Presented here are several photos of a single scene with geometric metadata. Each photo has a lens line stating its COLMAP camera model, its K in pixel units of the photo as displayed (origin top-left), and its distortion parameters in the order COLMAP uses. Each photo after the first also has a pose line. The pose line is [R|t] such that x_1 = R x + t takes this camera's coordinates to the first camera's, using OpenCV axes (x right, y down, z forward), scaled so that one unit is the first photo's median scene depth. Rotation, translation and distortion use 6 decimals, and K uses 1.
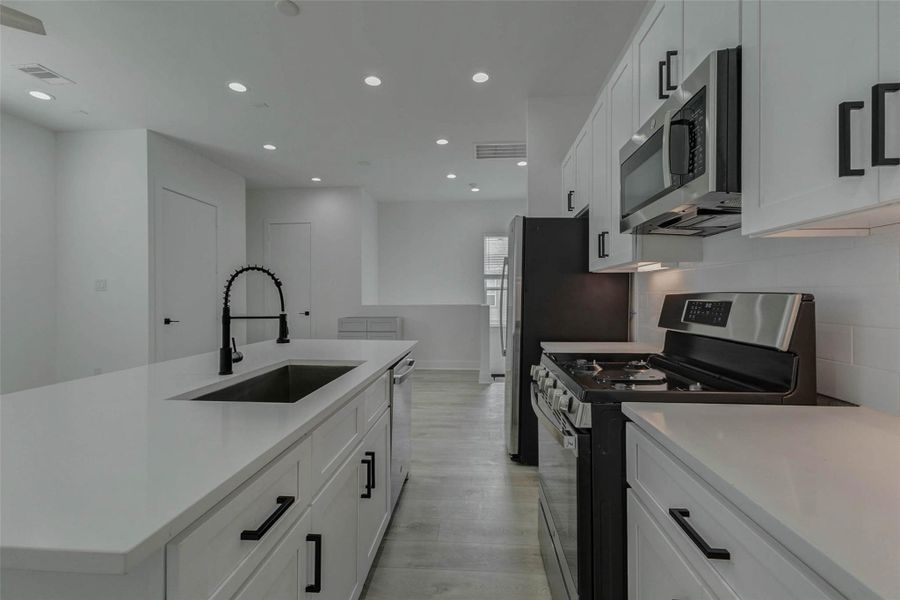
lens RADIAL K [[387.9, 0, 454.4], [0, 387.9, 298.2], [0, 0, 1]] dist [0.004598, 0.000107]
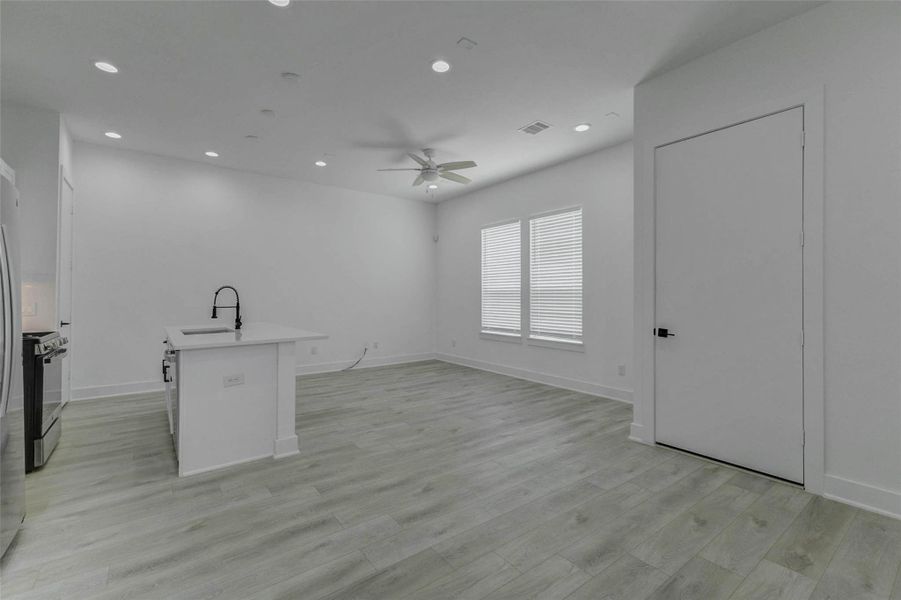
lens RADIAL K [[410.9, 0, 451.6], [0, 410.9, 292.3], [0, 0, 1]] dist [0.011804, 0.000282]
pose [[-0.762980, -0.005565, -0.646398, 0.025613], [-0.001408, 0.999975, -0.006948, -0.009173], [0.646420, -0.004391, -0.762969, 1.333355]]
